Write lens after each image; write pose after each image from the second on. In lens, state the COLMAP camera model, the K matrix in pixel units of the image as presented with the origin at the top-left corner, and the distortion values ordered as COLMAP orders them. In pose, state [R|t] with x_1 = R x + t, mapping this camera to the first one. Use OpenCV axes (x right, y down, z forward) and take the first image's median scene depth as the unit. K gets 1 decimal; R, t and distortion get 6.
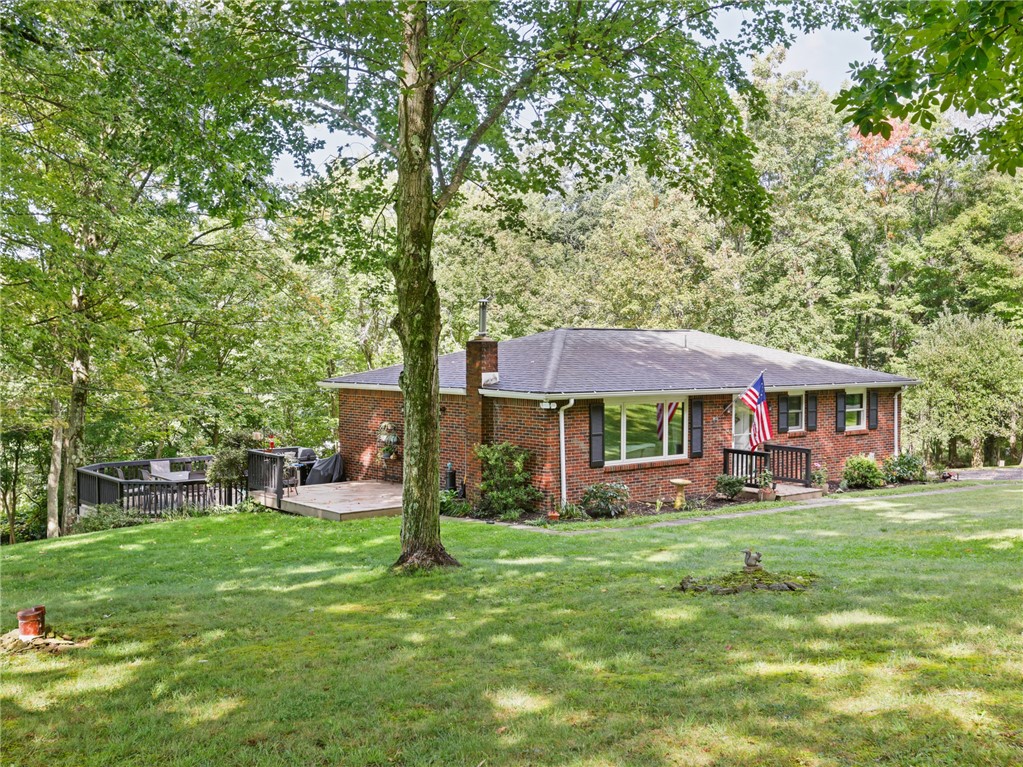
lens RADIAL K [[1006.8, 0, 511.4], [0, 1006.8, 381.9], [0, 0, 1]] dist [0.018106, 0.000000]
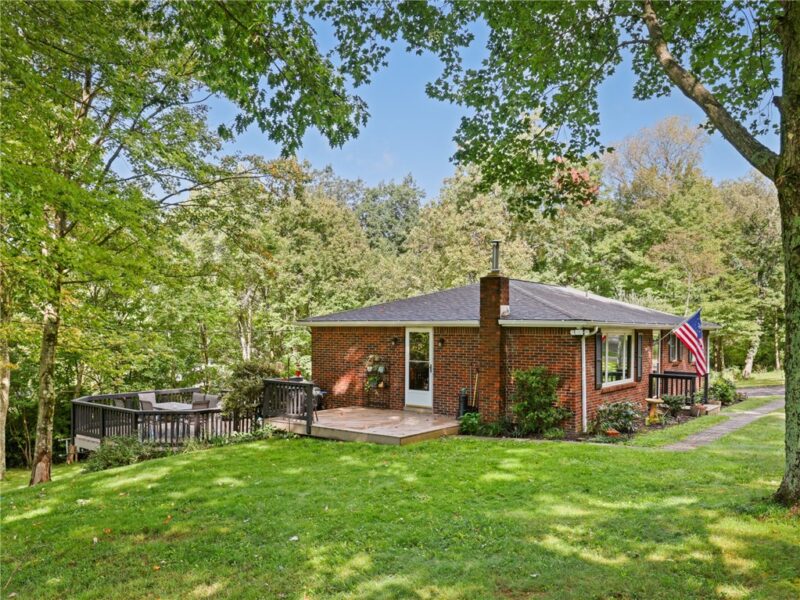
lens RADIAL K [[631.6, 0, 398.4], [0, 631.6, 319.1], [0, 0, 1]] dist [-0.008184, -0.000821]
pose [[0.978431, 0.007828, 0.206425, -0.263470], [0.001411, 0.999005, -0.044573, 0.034721], [-0.206569, 0.043903, 0.977447, 0.325715]]
